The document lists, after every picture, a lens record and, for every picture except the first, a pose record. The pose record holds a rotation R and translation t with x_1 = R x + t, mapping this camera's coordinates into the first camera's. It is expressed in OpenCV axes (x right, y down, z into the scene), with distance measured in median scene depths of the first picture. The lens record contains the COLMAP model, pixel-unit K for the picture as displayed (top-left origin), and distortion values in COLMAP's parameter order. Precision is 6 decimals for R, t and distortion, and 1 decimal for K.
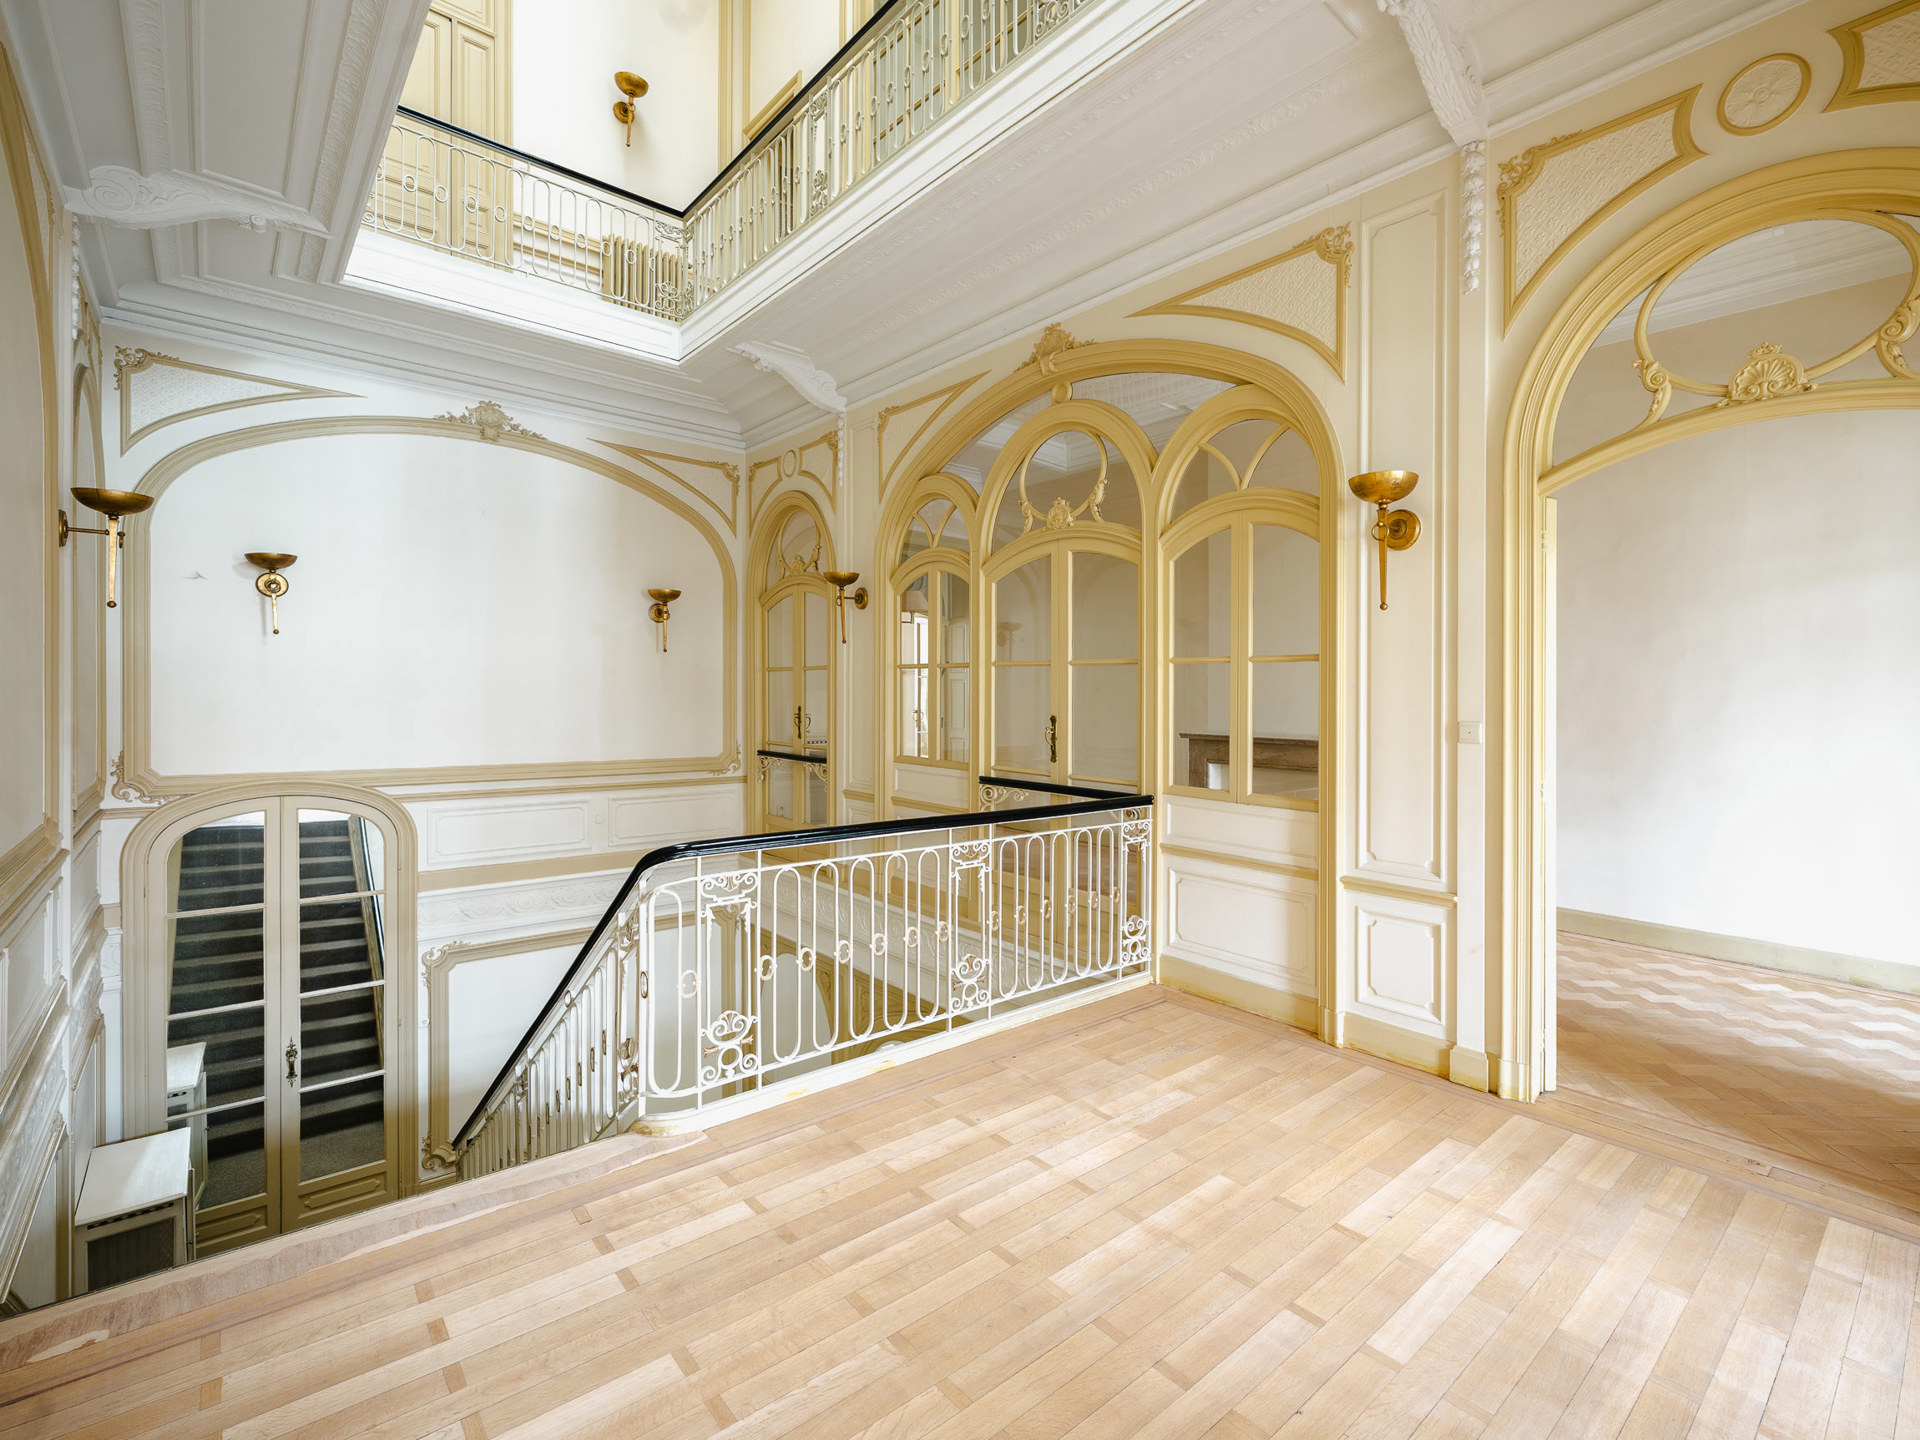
lens RADIAL K [[871.3, 0, 968.5], [0, 871.3, 712.0], [0, 0, 1]] dist [0.001049, 0.000475]
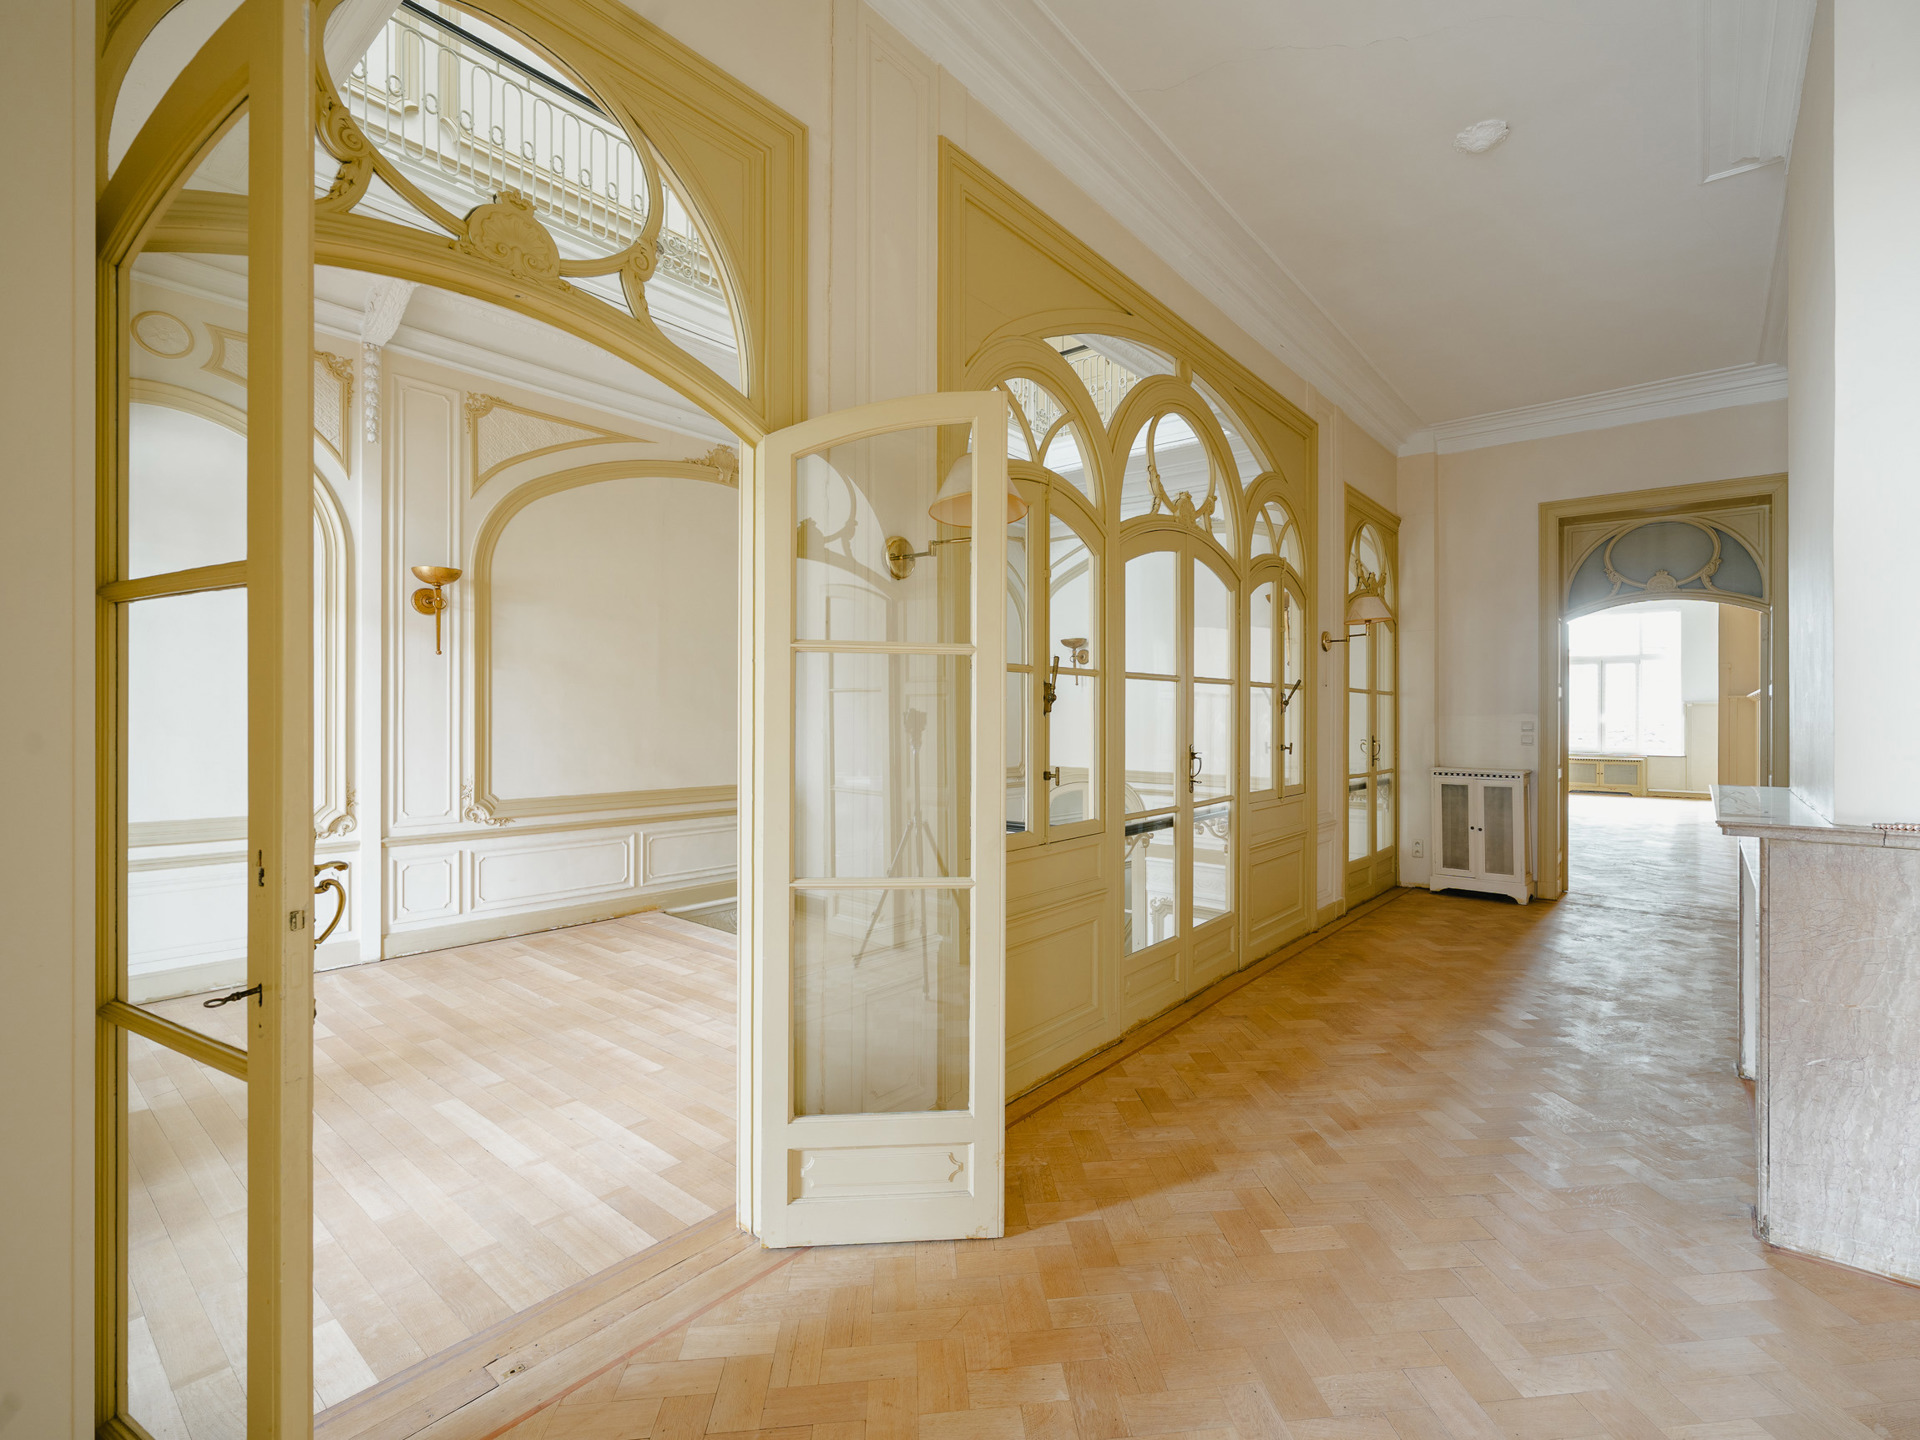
lens RADIAL K [[871.3, 0, 968.5], [0, 871.3, 712.0], [0, 0, 1]] dist [0.001049, 0.000475]
pose [[0.161782, -0.013551, -0.986733, 1.295806], [-0.013424, 0.999783, -0.015931, 0.026358], [0.986735, 0.015823, 0.161565, 0.986069]]
